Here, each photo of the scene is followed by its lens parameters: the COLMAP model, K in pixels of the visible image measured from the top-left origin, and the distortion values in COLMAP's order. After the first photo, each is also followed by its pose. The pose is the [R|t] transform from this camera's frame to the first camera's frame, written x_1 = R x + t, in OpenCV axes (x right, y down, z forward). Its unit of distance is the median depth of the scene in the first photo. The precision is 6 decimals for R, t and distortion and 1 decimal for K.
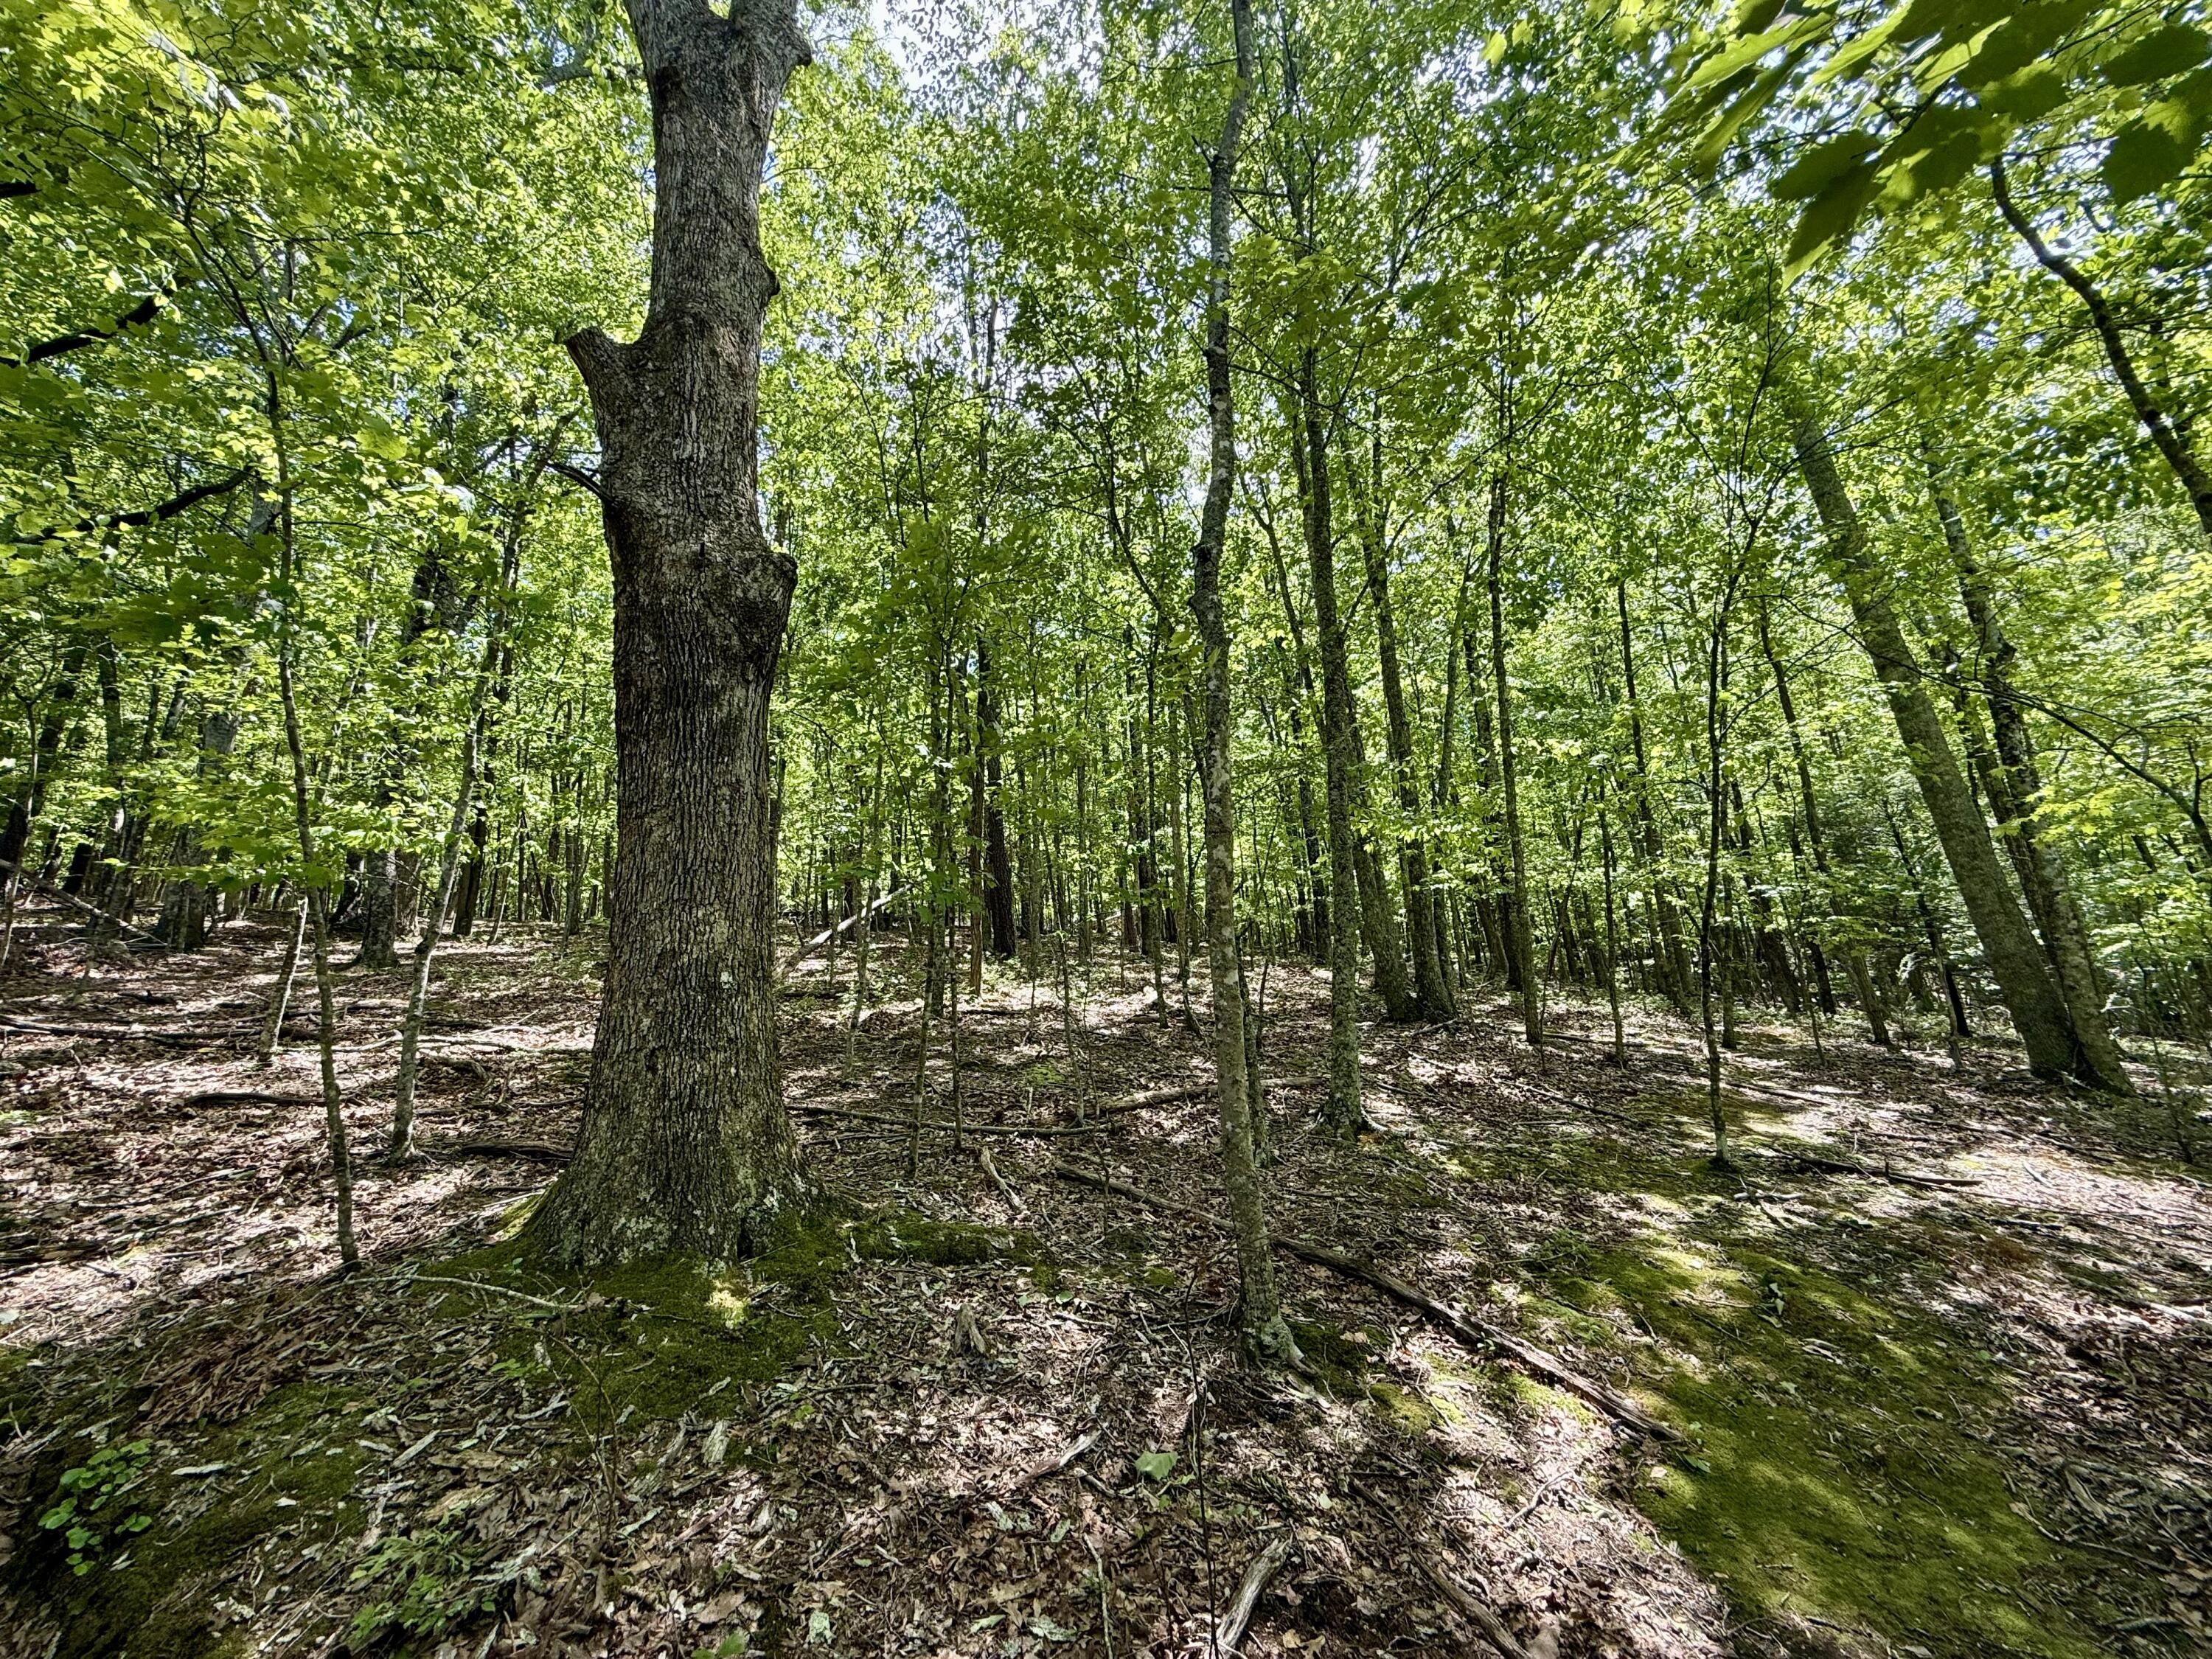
lens RADIAL K [[881.2, 0, 1097.1], [0, 881.2, 830.7], [0, 0, 1]] dist [0.002785, -0.000665]
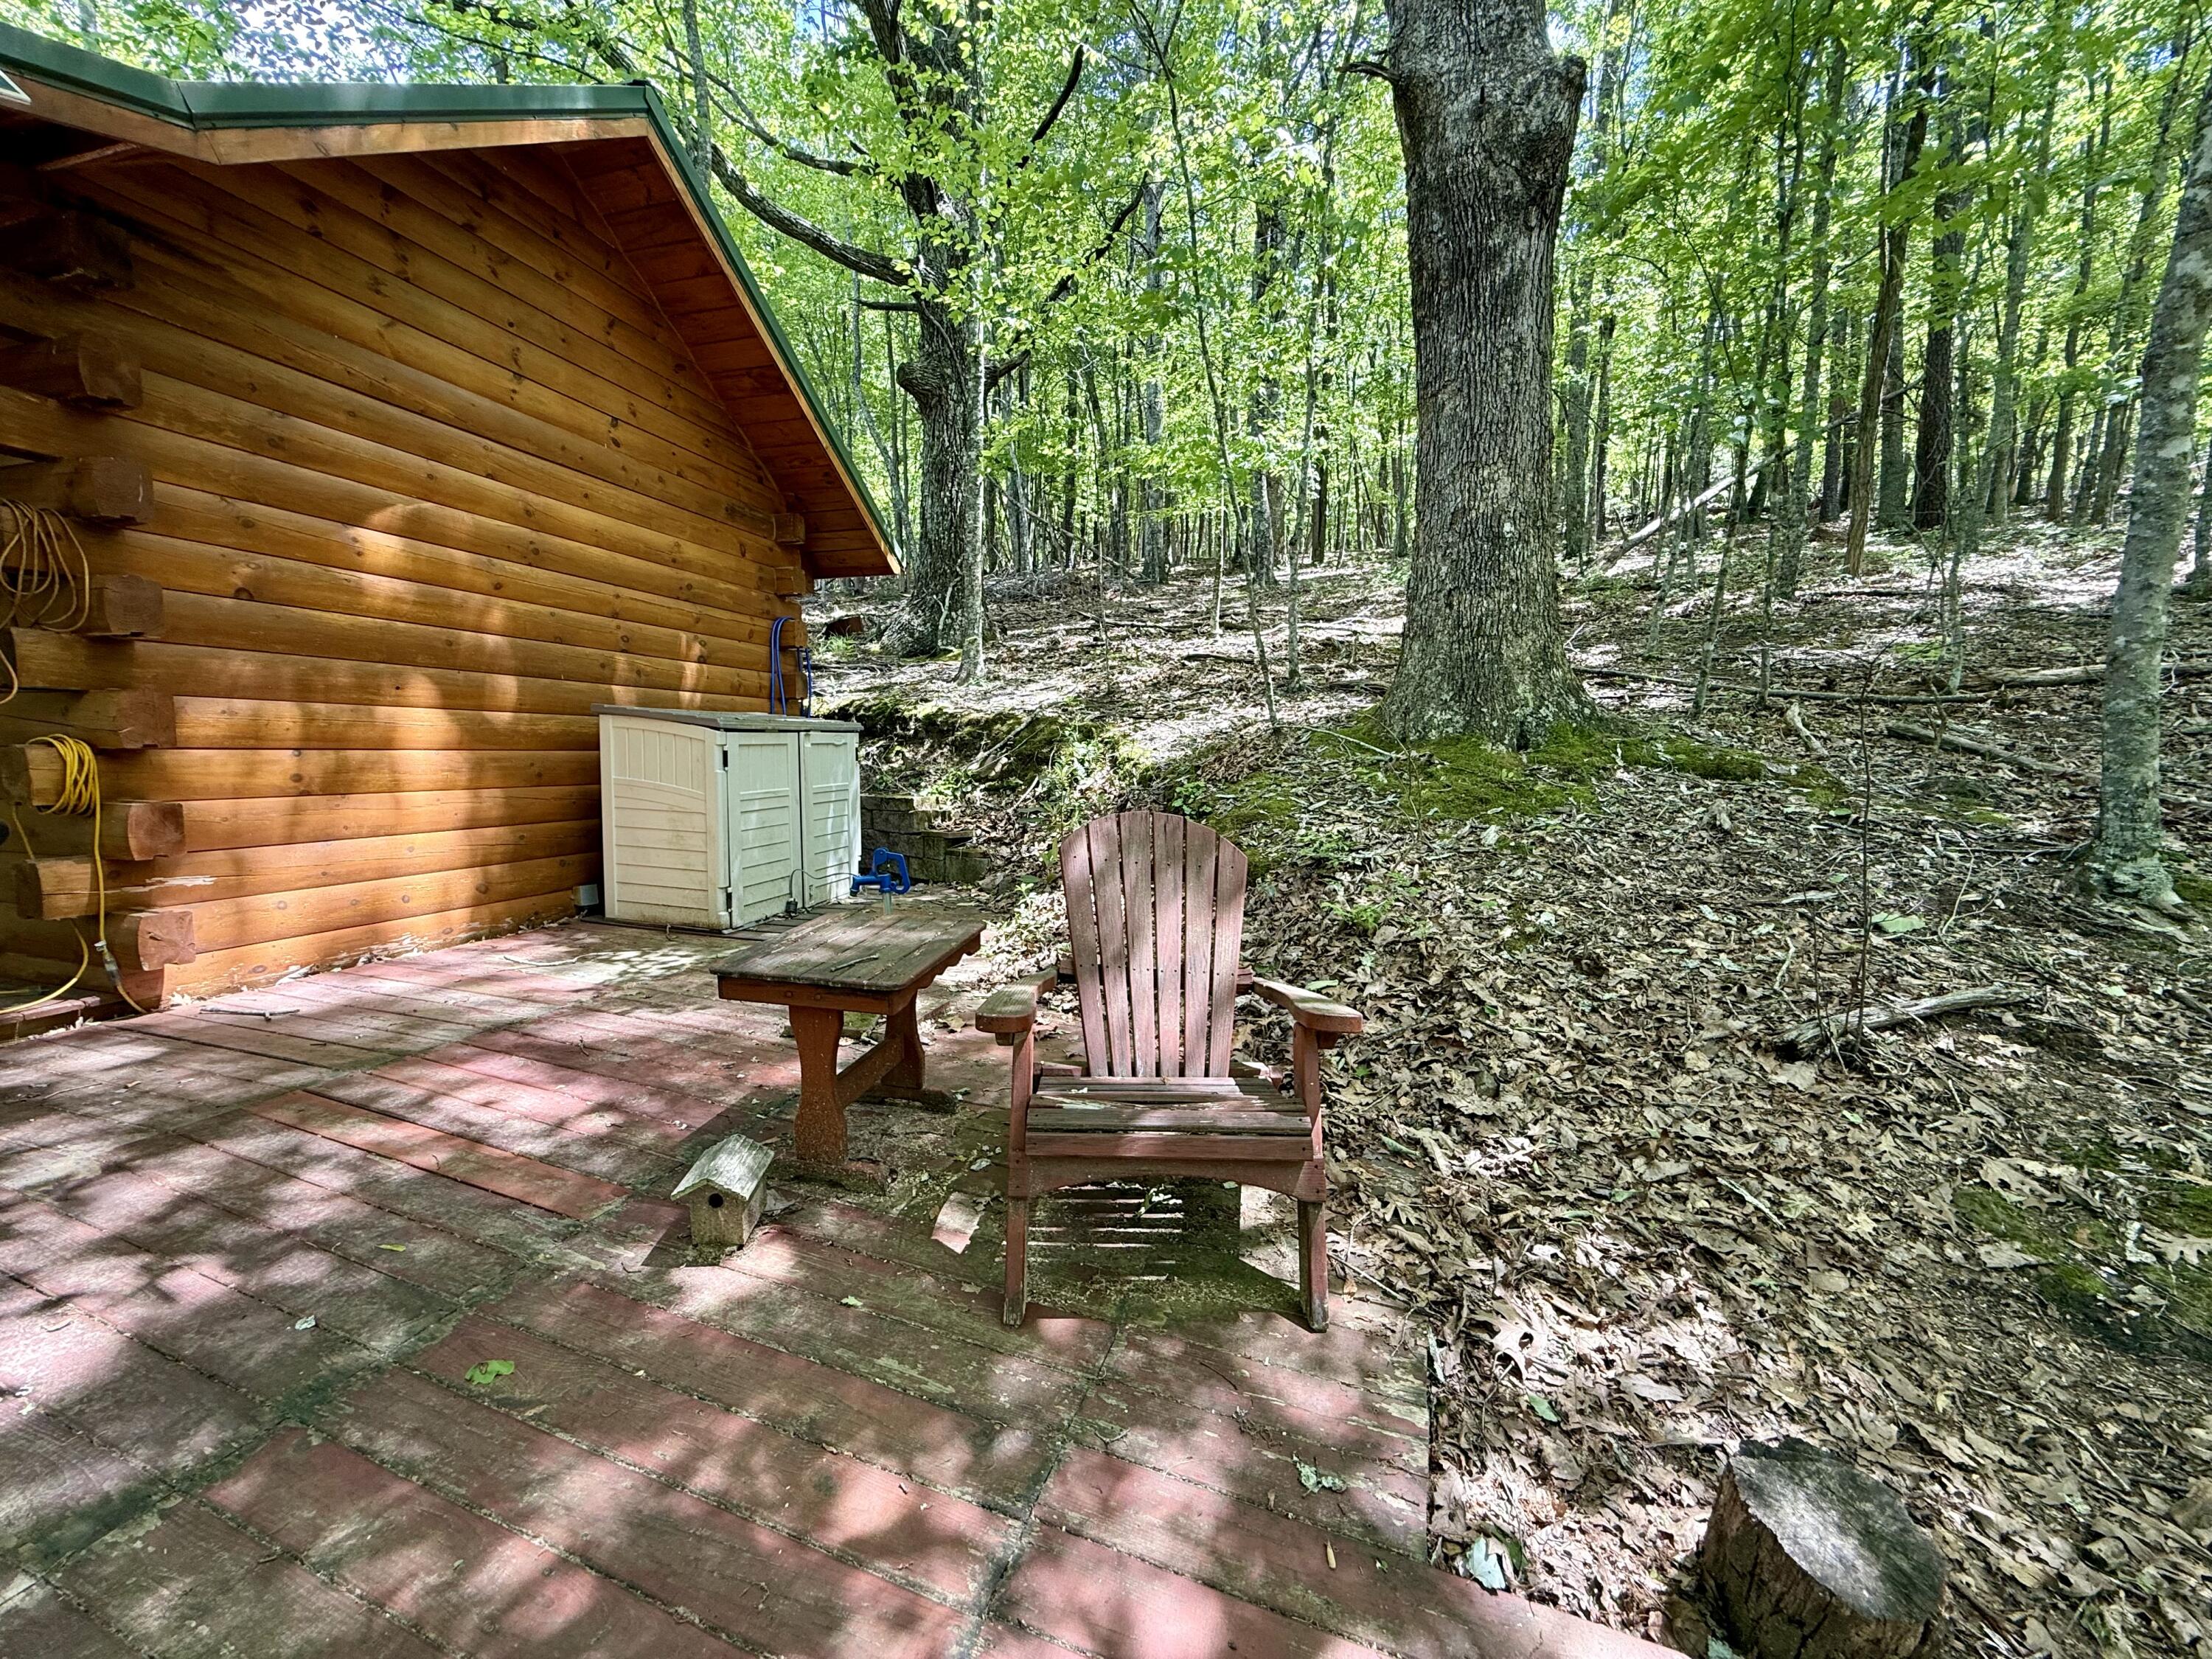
lens RADIAL K [[881.2, 0, 1097.1], [0, 881.2, 830.7], [0, 0, 1]] dist [0.002785, -0.000665]
pose [[0.651802, 0.146911, -0.744024, 0.143957], [0.164569, 0.930282, 0.327859, 0.063847], [0.740319, -0.336142, 0.582183, -0.206755]]
